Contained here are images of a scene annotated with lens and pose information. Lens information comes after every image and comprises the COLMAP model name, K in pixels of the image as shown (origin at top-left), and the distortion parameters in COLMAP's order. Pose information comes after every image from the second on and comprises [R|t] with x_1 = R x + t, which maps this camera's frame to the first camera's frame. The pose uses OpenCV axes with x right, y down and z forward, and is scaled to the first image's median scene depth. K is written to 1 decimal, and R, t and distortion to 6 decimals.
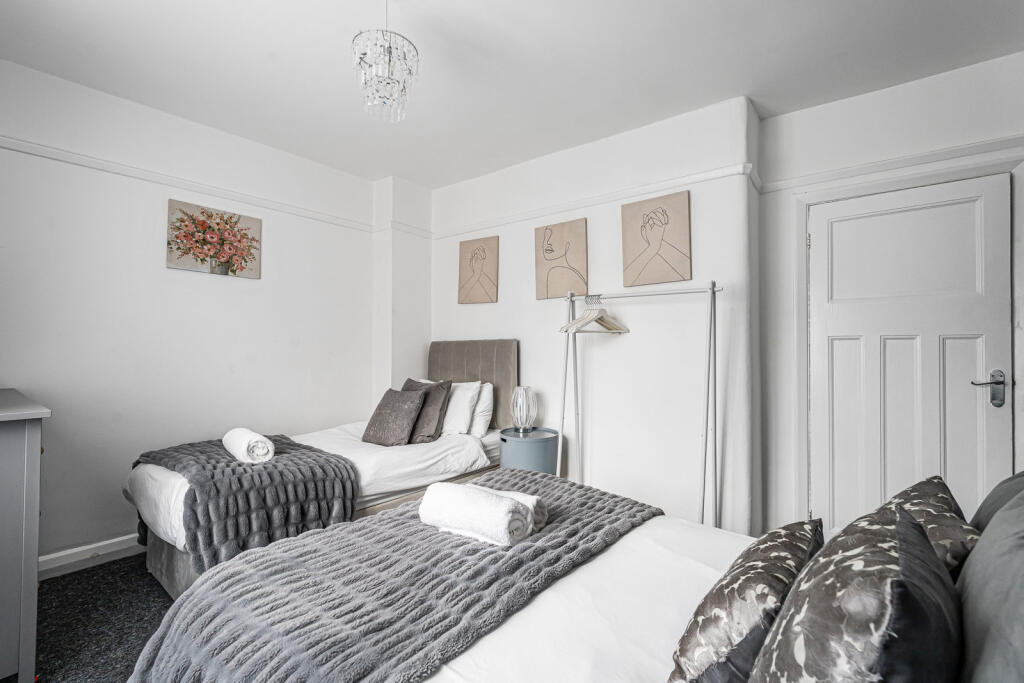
lens RADIAL K [[453.0, 0, 512.0], [0, 453.0, 341.5], [0, 0, 1]] dist [0.017342, -0.005377]
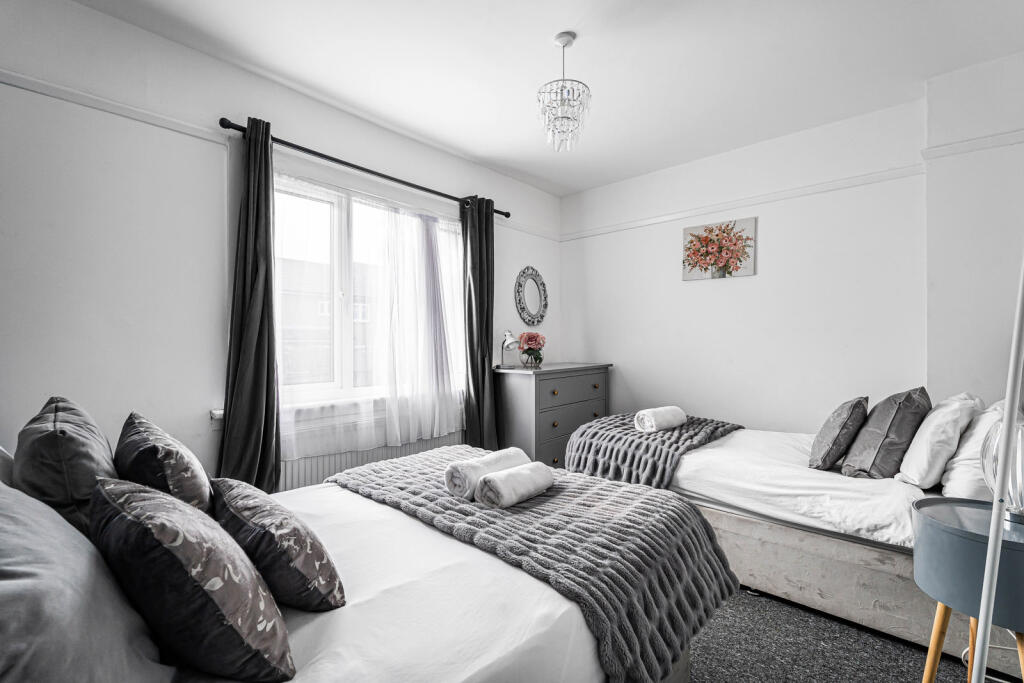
lens RADIAL K [[453.0, 0, 512.0], [0, 453.0, 341.5], [0, 0, 1]] dist [0.017342, -0.005377]
pose [[-0.057725, -0.003533, -0.998326, 0.552475], [0.017546, 0.999836, -0.004553, 0.010918], [0.998178, -0.017780, -0.057653, 0.541842]]
